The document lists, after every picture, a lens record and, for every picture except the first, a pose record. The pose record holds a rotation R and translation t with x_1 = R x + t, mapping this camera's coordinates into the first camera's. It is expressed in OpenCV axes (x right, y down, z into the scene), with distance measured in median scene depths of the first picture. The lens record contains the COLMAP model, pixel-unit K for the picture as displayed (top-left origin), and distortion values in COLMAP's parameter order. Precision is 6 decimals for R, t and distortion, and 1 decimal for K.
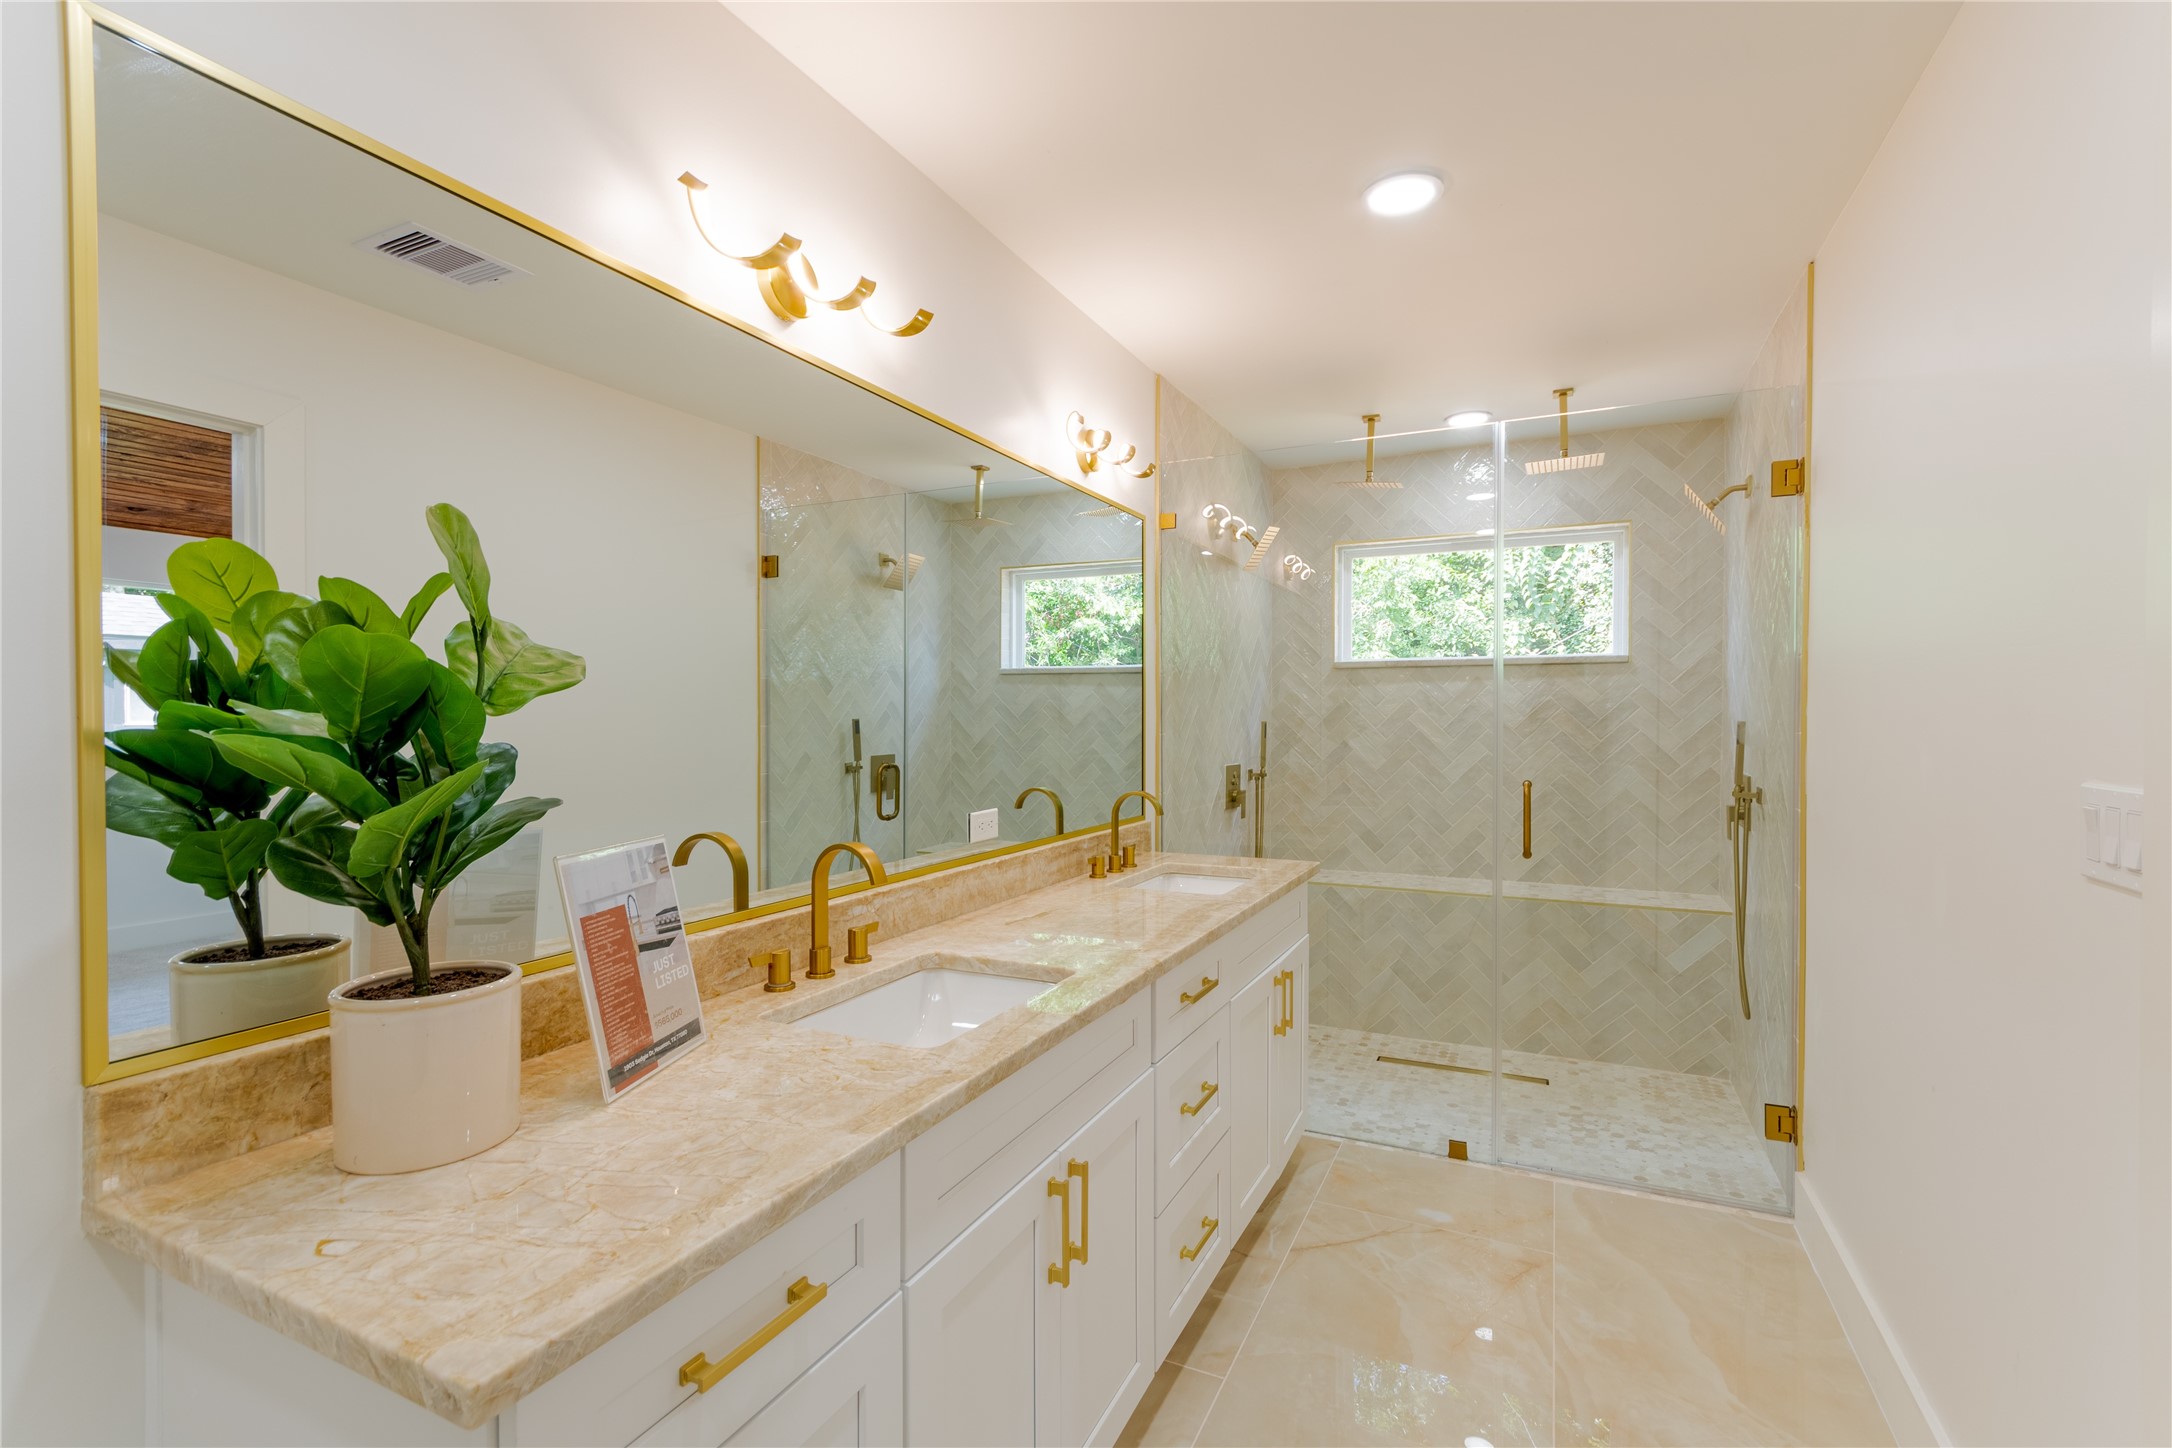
lens RADIAL K [[974.3, 0, 1093.1], [0, 974.3, 732.1], [0, 0, 1]] dist [0.010276, 0.000310]
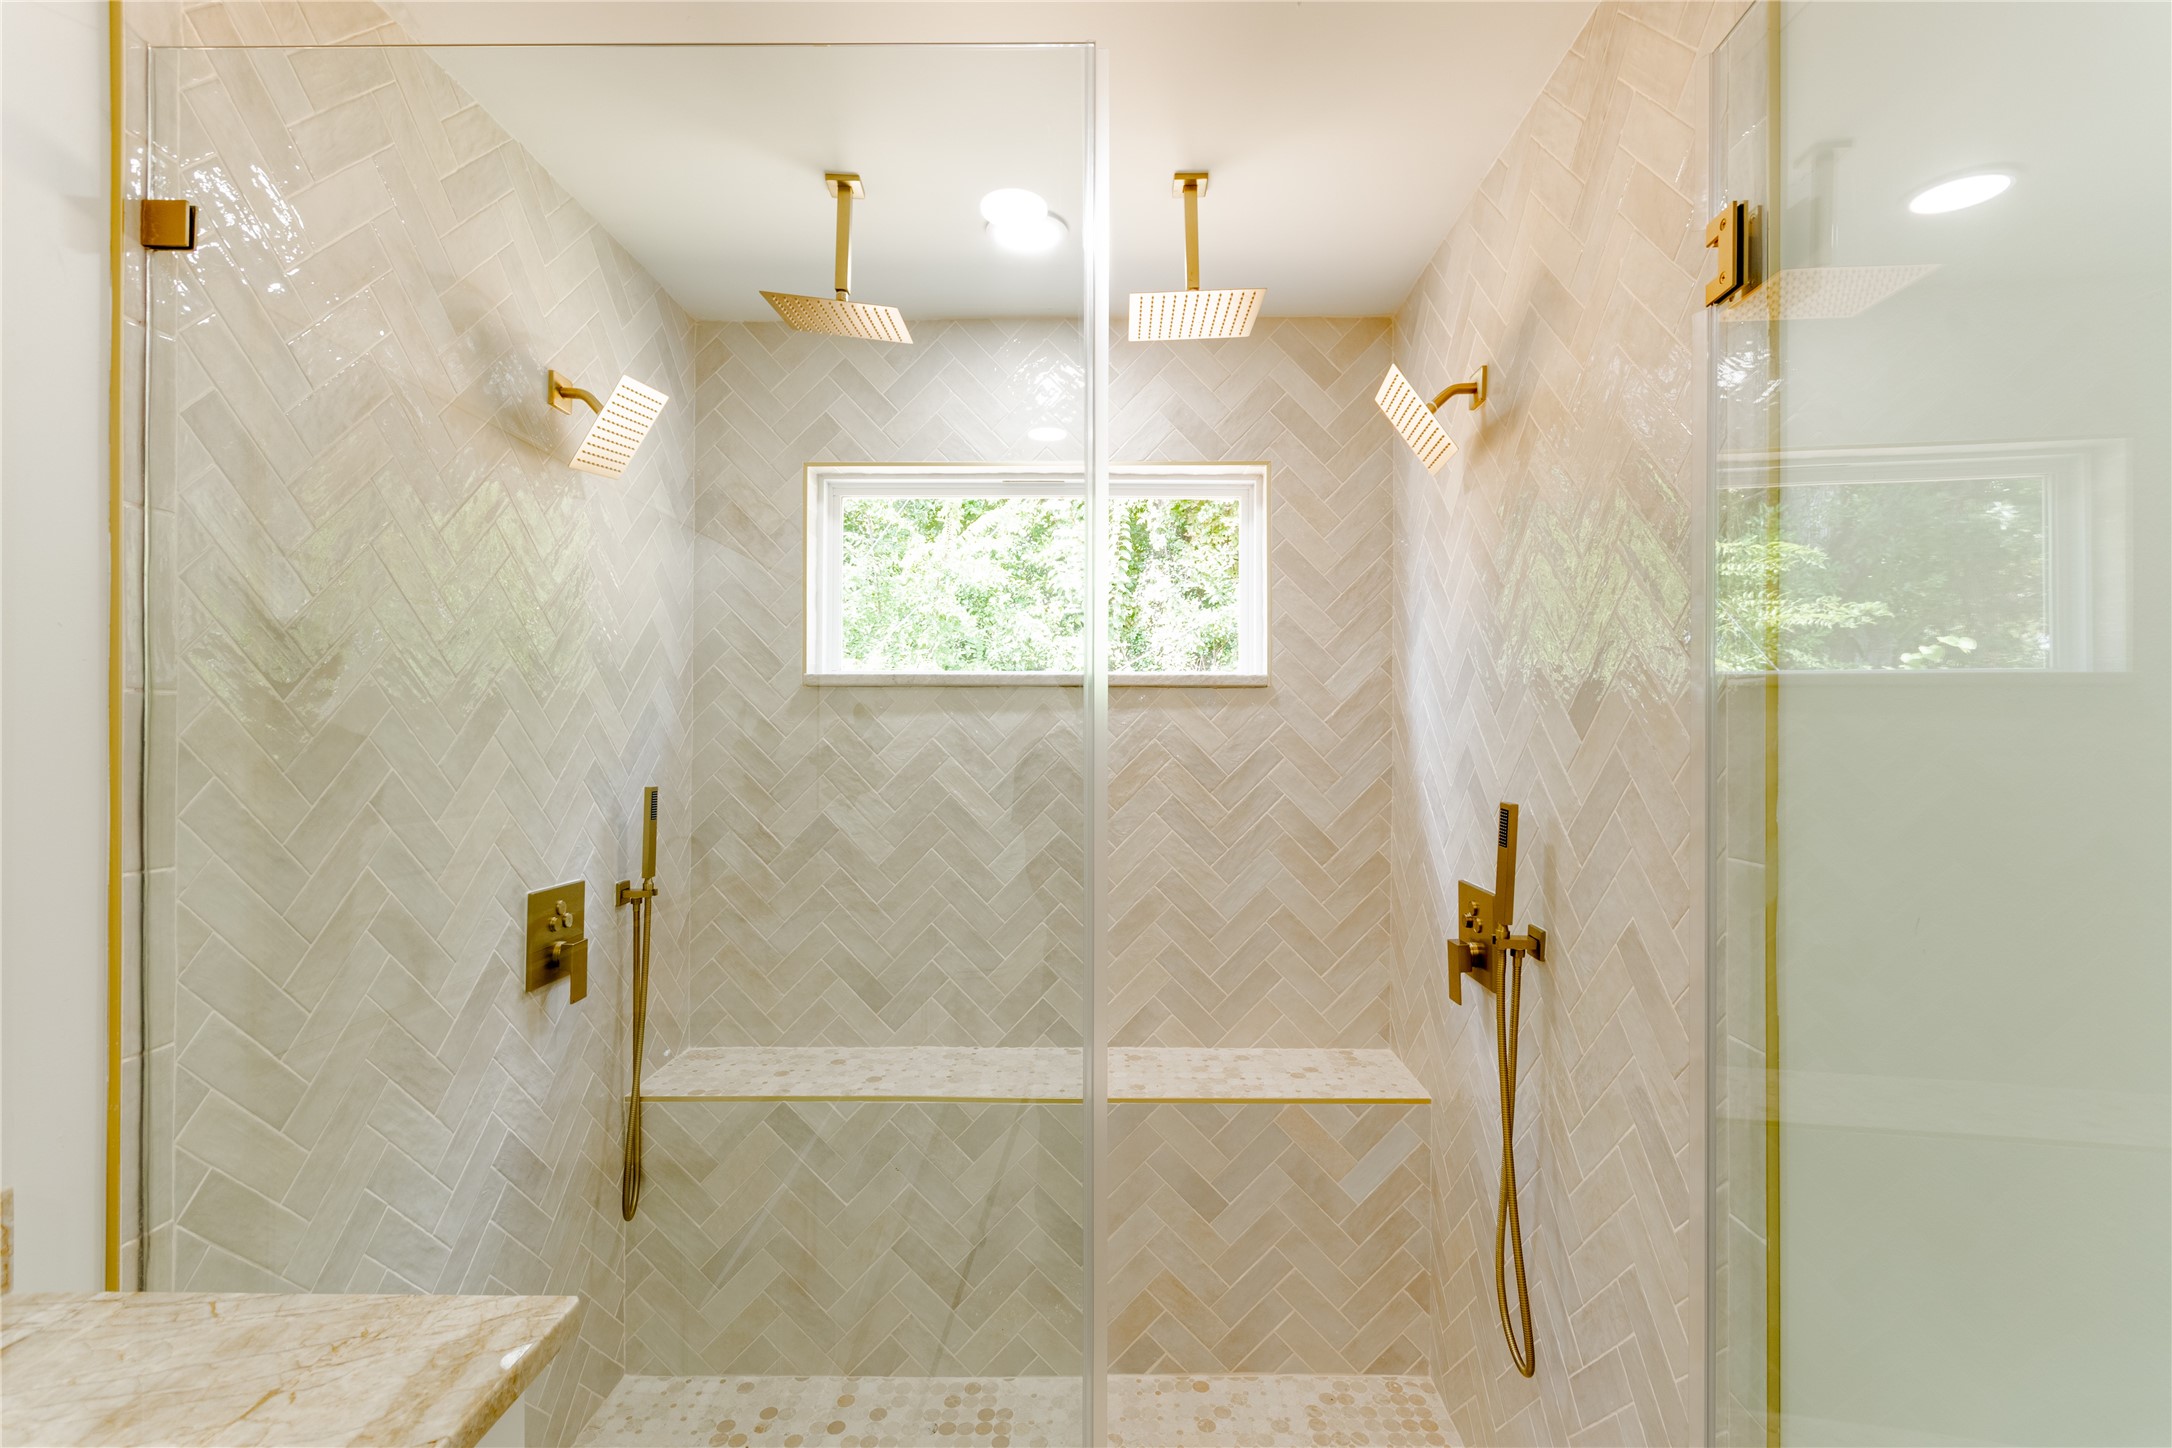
lens RADIAL K [[974.3, 0, 1093.1], [0, 974.3, 732.1], [0, 0, 1]] dist [0.010276, 0.000310]
pose [[0.909759, 0.004587, 0.415111, 0.181526], [0.003758, 0.999807, -0.019284, -0.029918], [-0.415120, 0.019103, 0.909566, 0.465361]]
